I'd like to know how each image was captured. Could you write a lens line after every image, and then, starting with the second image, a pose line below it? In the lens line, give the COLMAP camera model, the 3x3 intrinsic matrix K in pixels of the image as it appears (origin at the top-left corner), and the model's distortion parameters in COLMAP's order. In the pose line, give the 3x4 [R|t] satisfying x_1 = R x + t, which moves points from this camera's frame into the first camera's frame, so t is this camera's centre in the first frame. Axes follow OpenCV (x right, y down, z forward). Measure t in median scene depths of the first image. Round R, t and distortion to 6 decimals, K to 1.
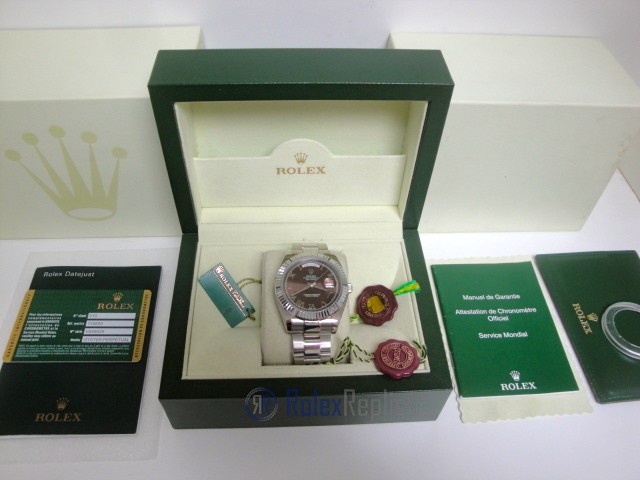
lens RADIAL K [[526.7, 0, 316.8], [0, 526.7, 234.8], [0, 0, 1]] dist [-0.160891, 0.136695]
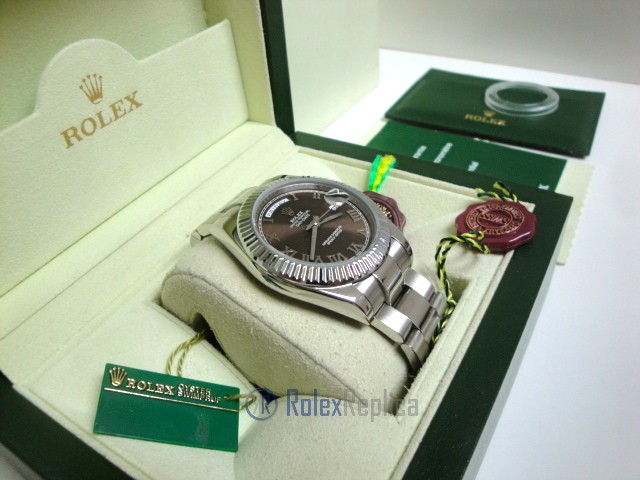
lens RADIAL K [[526.7, 0, 316.8], [0, 526.7, 234.8], [0, 0, 1]] dist [-0.160891, 0.136695]
pose [[0.563121, -0.573832, 0.594652, -0.268297], [0.680062, 0.730610, 0.061027, 0.066592], [-0.469478, 0.370035, 0.801663, 0.556665]]
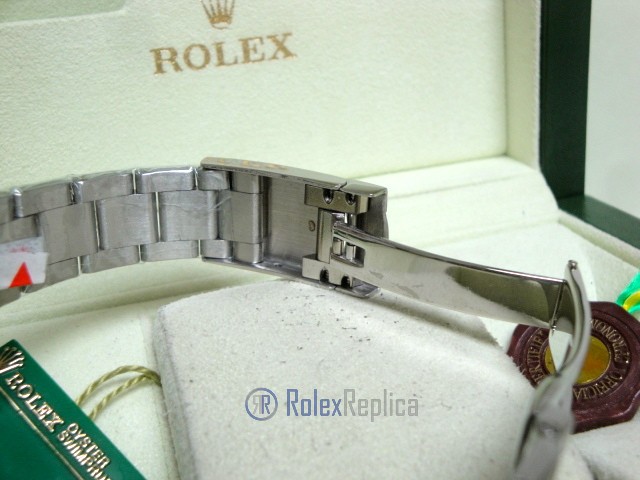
lens RADIAL K [[854.6, 0, 327.5], [0, 854.6, 238.6], [0, 0, 1]] dist [0.082237, 0.009016]
pose [[0.968099, -0.178267, 0.176082, -0.085431], [0.240744, 0.856592, -0.456391, 0.251928], [-0.069470, 0.484223, 0.872183, 0.565947]]
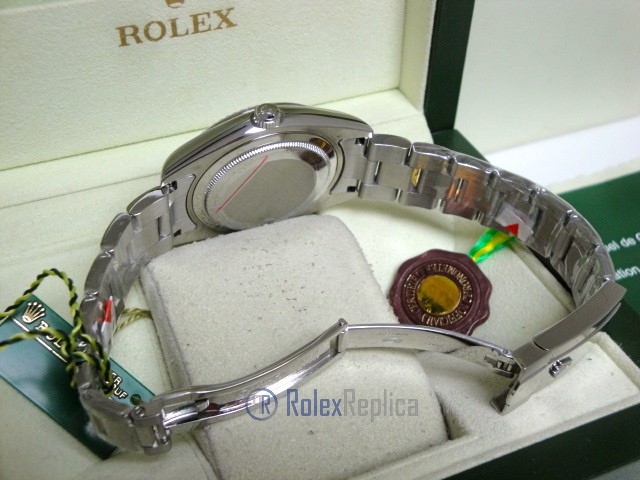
lens RADIAL K [[829.2, 0, 320.0], [0, 829.2, 240.0], [0, 0, 1]] dist [-0.001376, 0.367443]
pose [[0.937844, -0.237268, 0.253282, -0.129253], [0.262161, 0.962552, -0.069029, 0.109340], [-0.227419, 0.131139, 0.964927, 0.376118]]
